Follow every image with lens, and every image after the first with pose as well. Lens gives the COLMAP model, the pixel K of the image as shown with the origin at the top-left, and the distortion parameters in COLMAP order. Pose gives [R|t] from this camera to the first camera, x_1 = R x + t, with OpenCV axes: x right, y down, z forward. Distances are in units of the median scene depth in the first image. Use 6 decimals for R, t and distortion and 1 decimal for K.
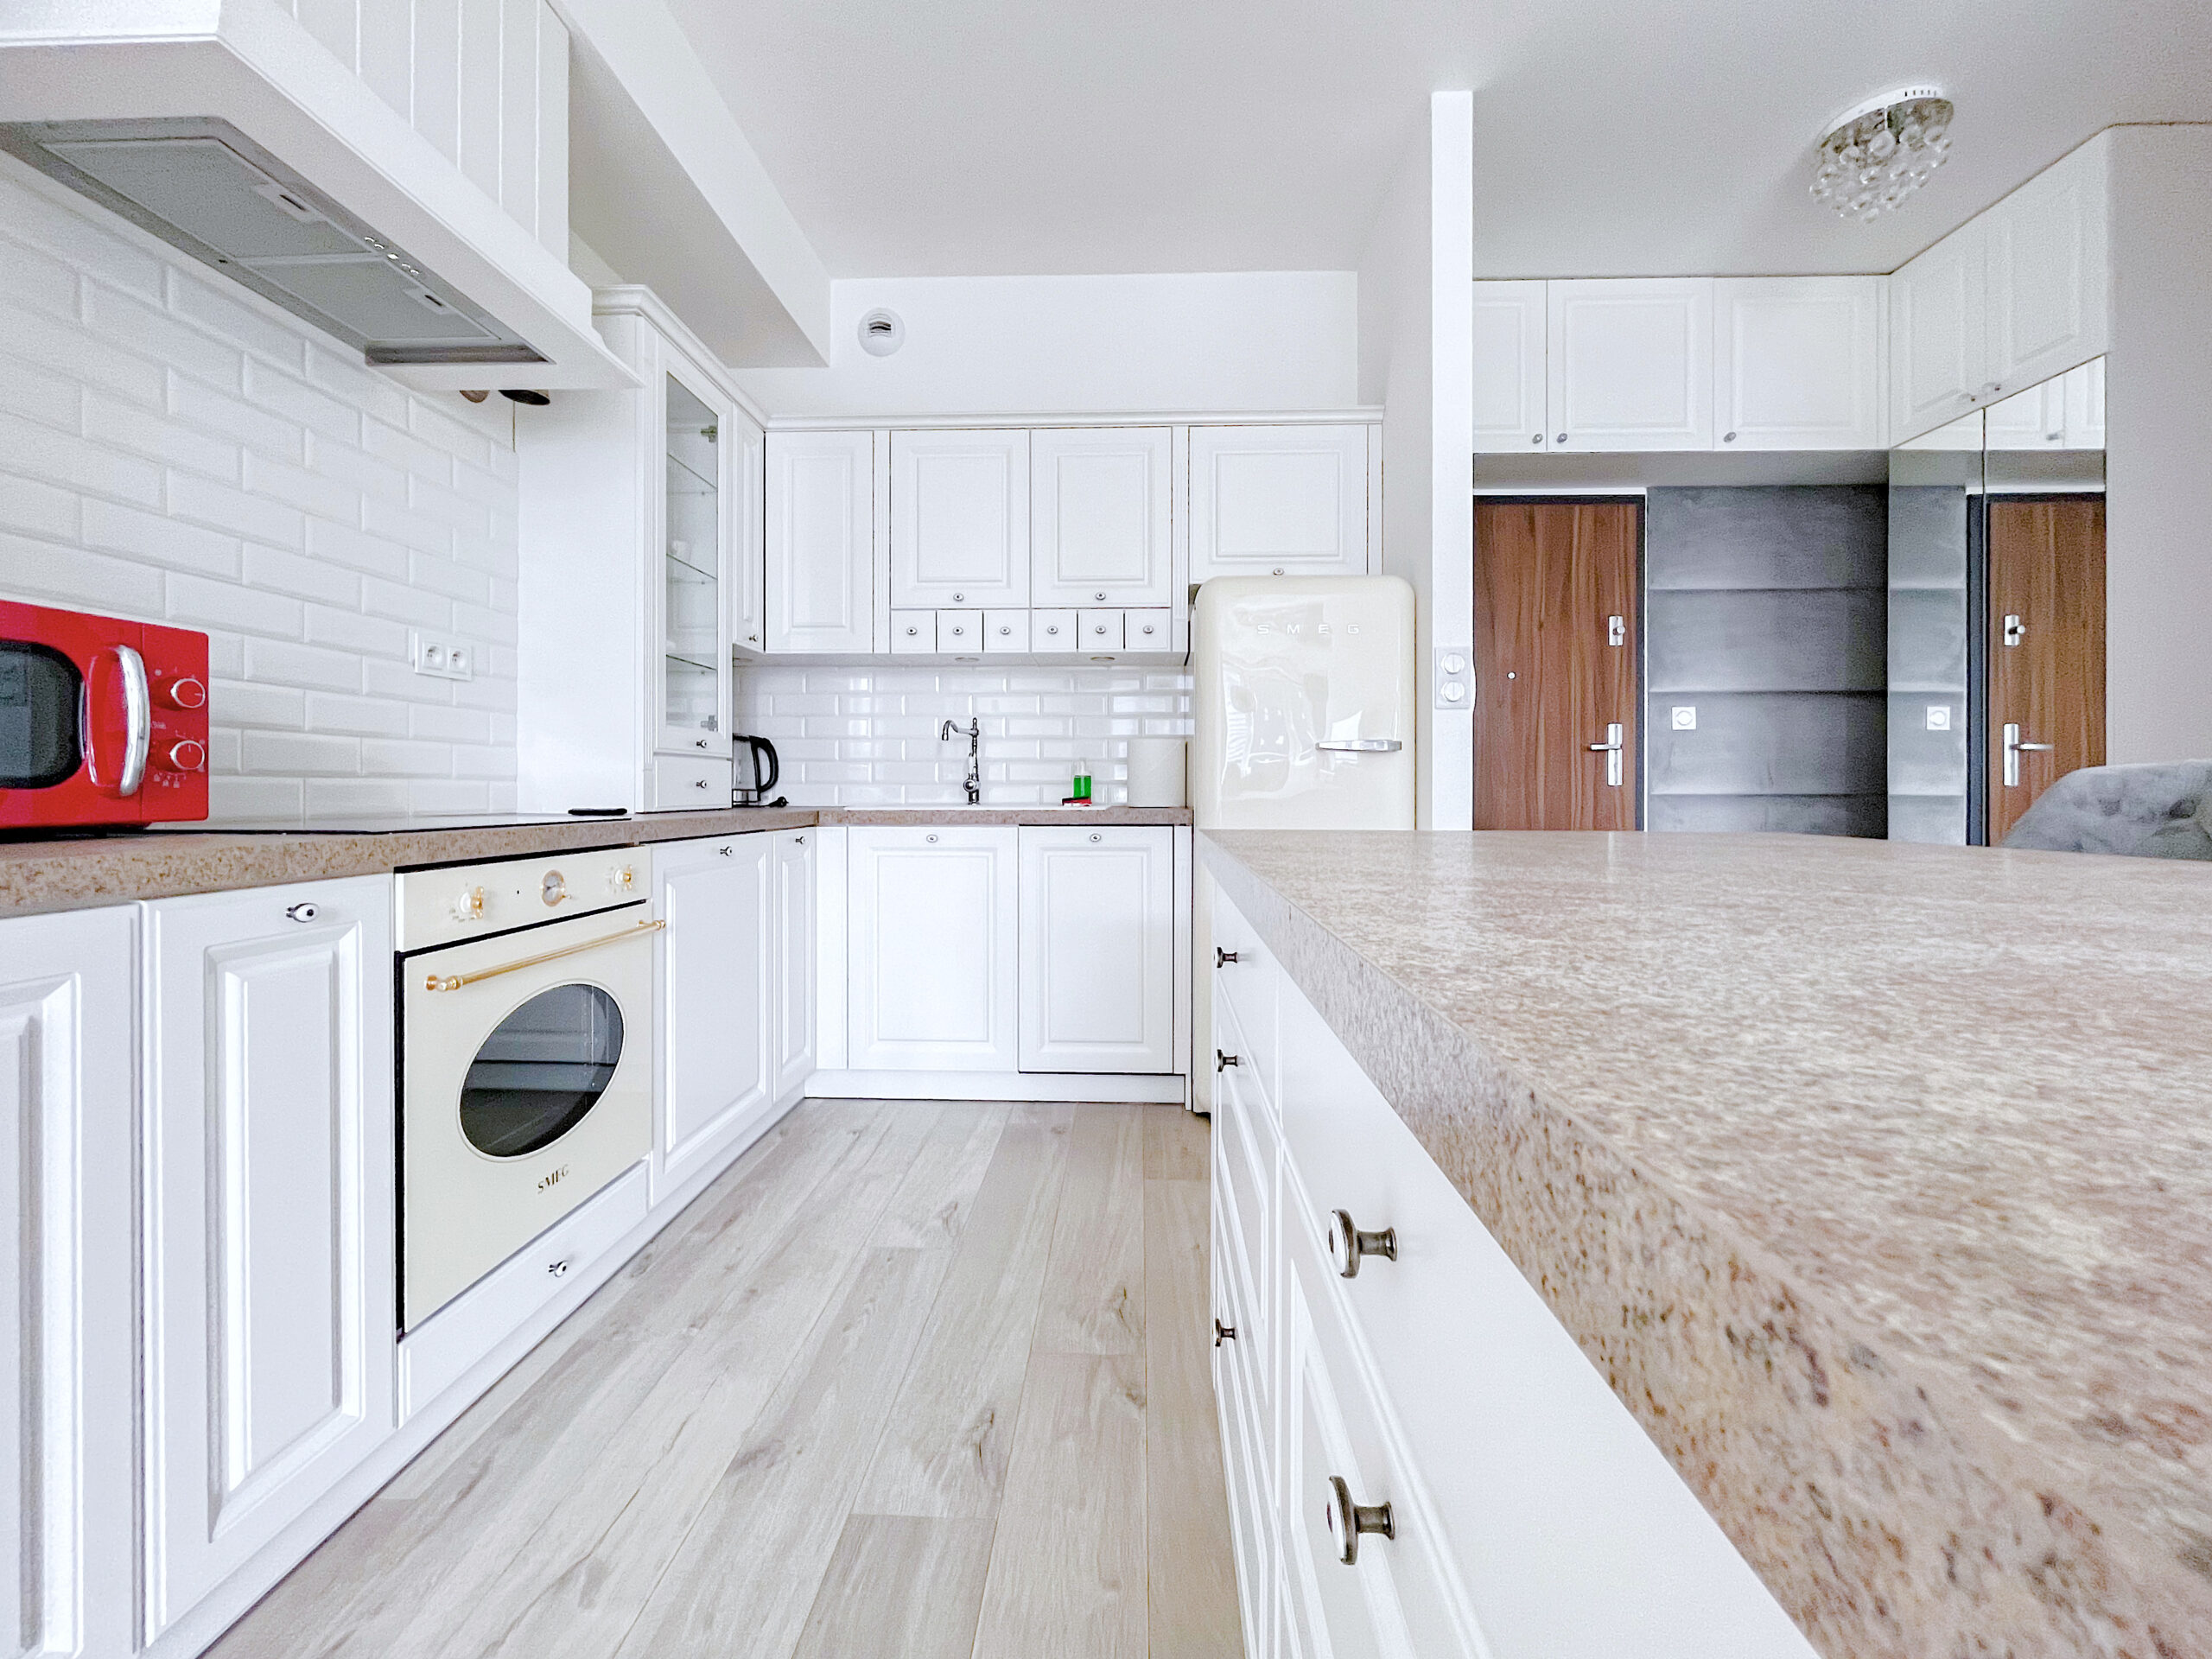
lens RADIAL K [[919.3, 0, 1110.2], [0, 919.3, 796.9], [0, 0, 1]] dist [-0.000409, -0.000754]
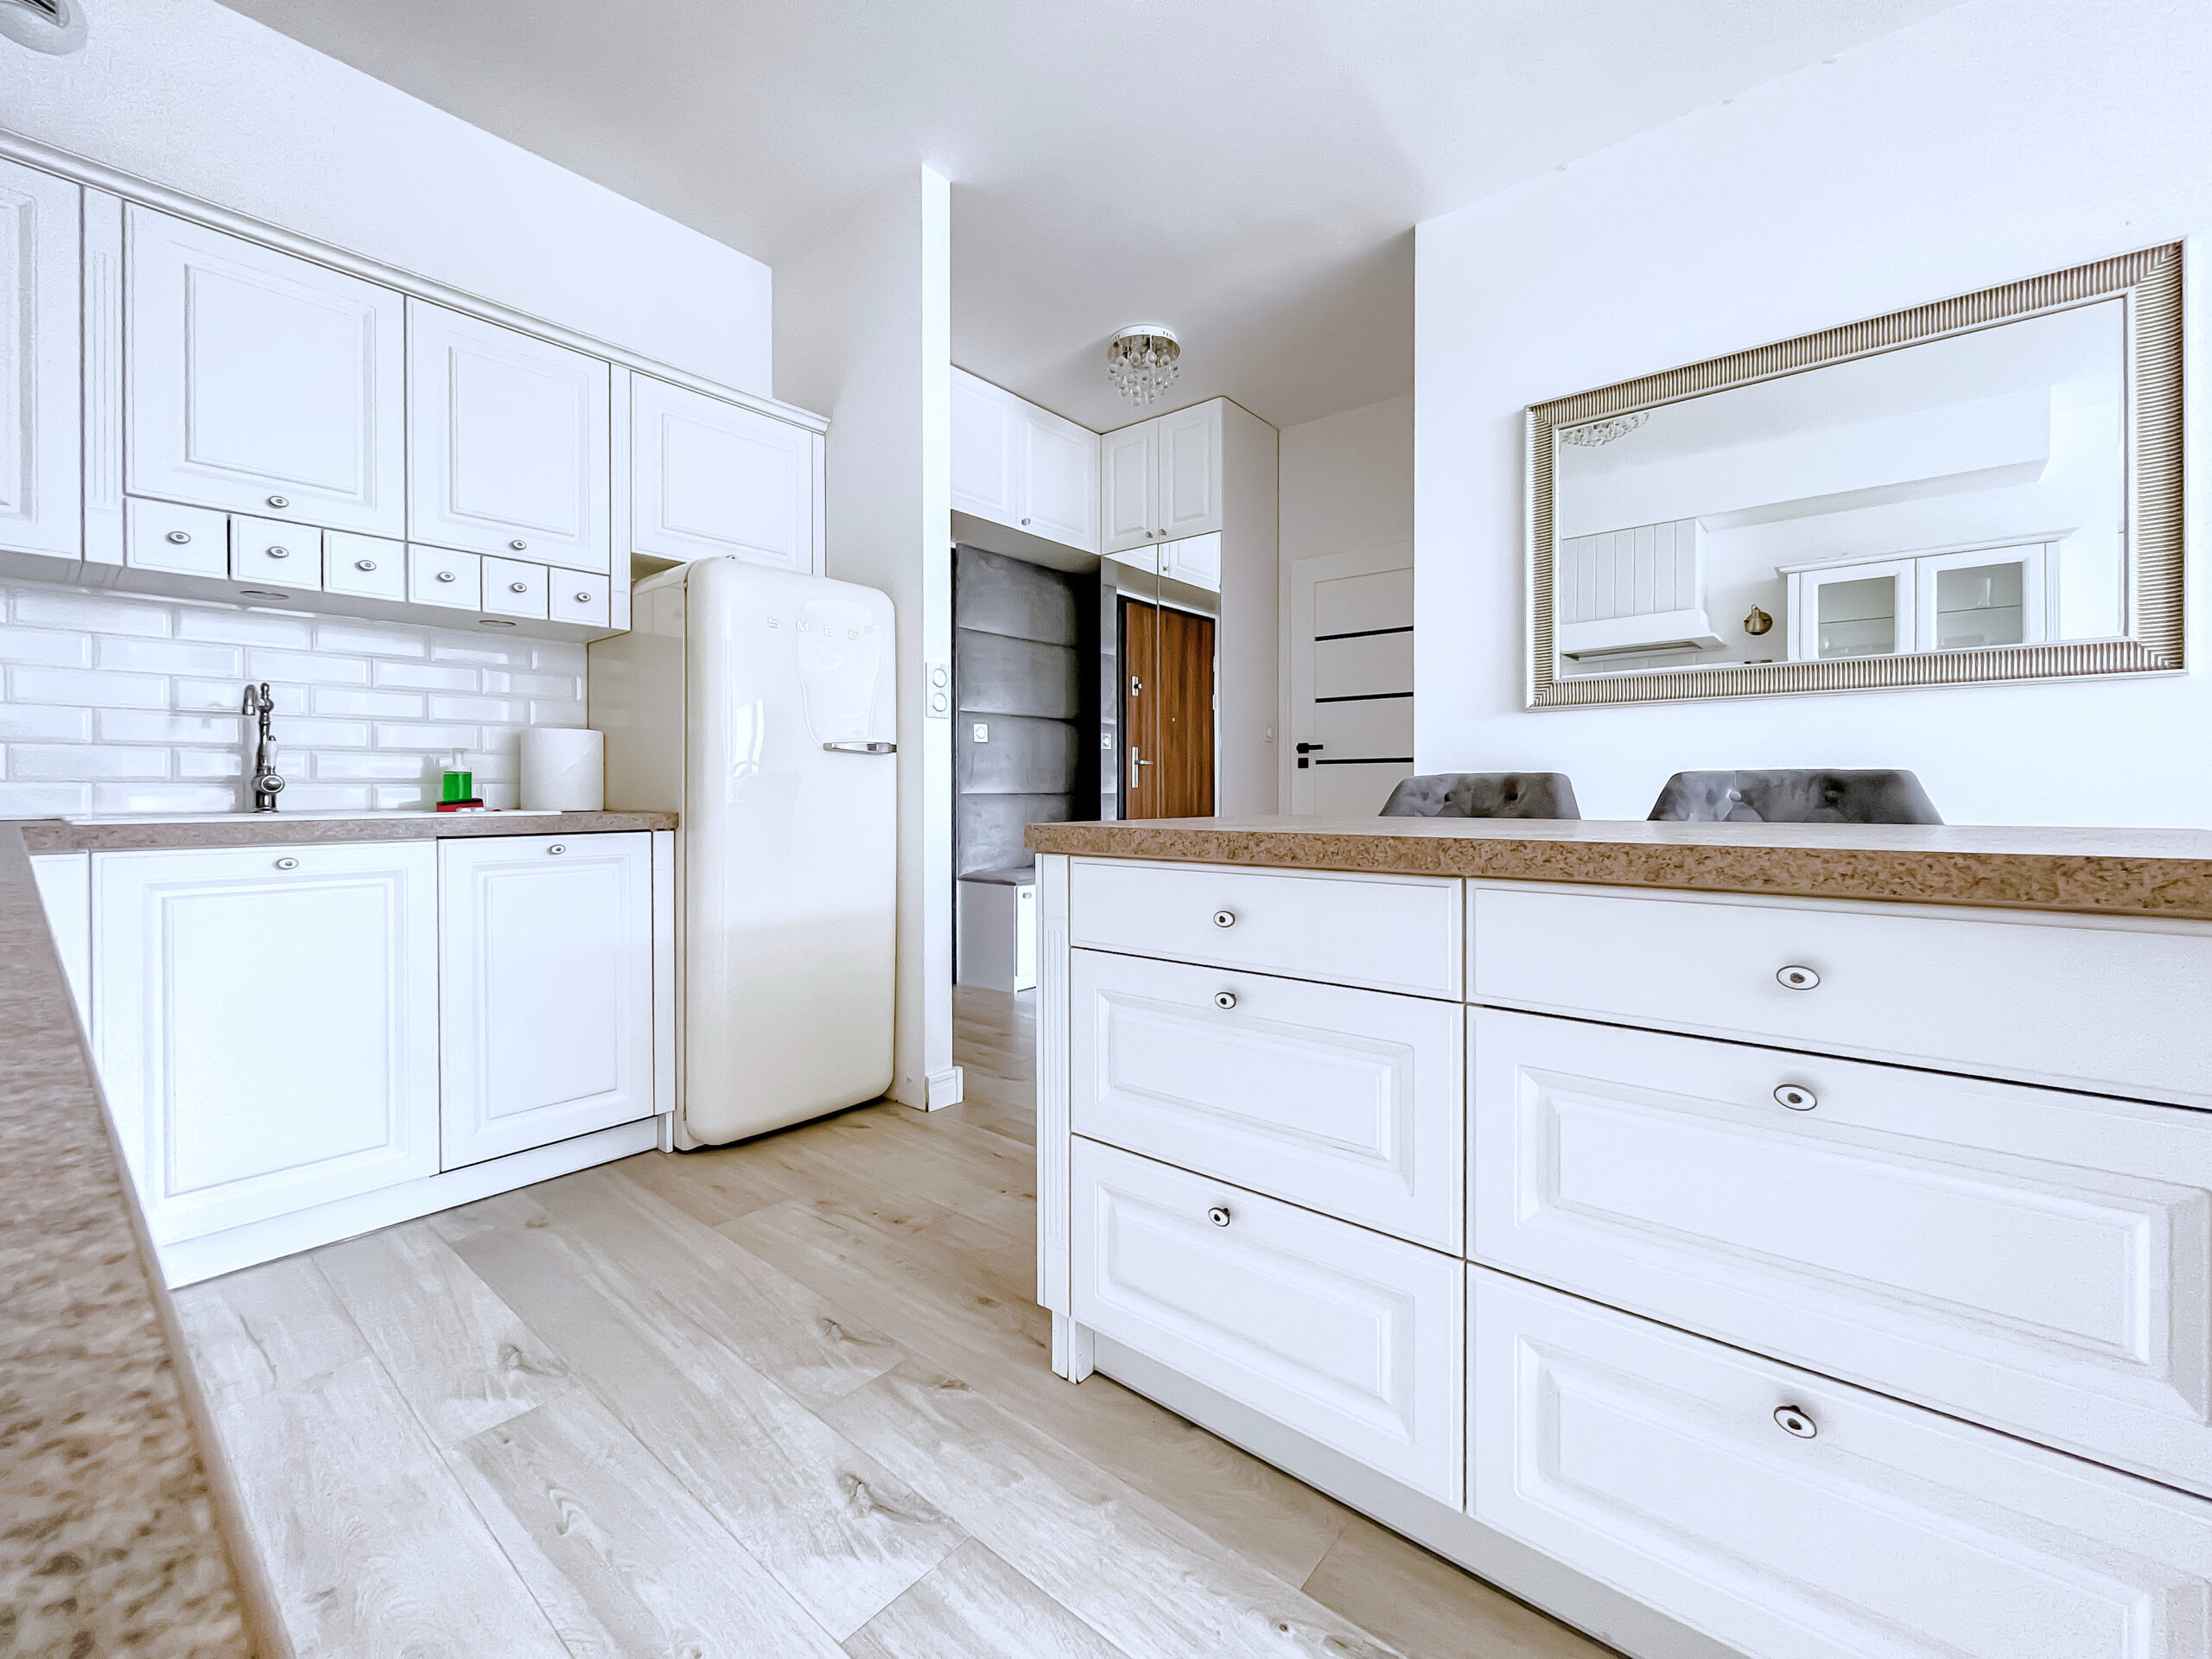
lens RADIAL K [[919.3, 0, 1110.2], [0, 919.3, 796.9], [0, 0, 1]] dist [-0.000409, -0.000754]
pose [[0.608553, -0.004988, 0.793498, -0.325077], [0.001568, 0.999986, 0.005084, -0.004698], [-0.793512, -0.001849, 0.608552, 0.112667]]
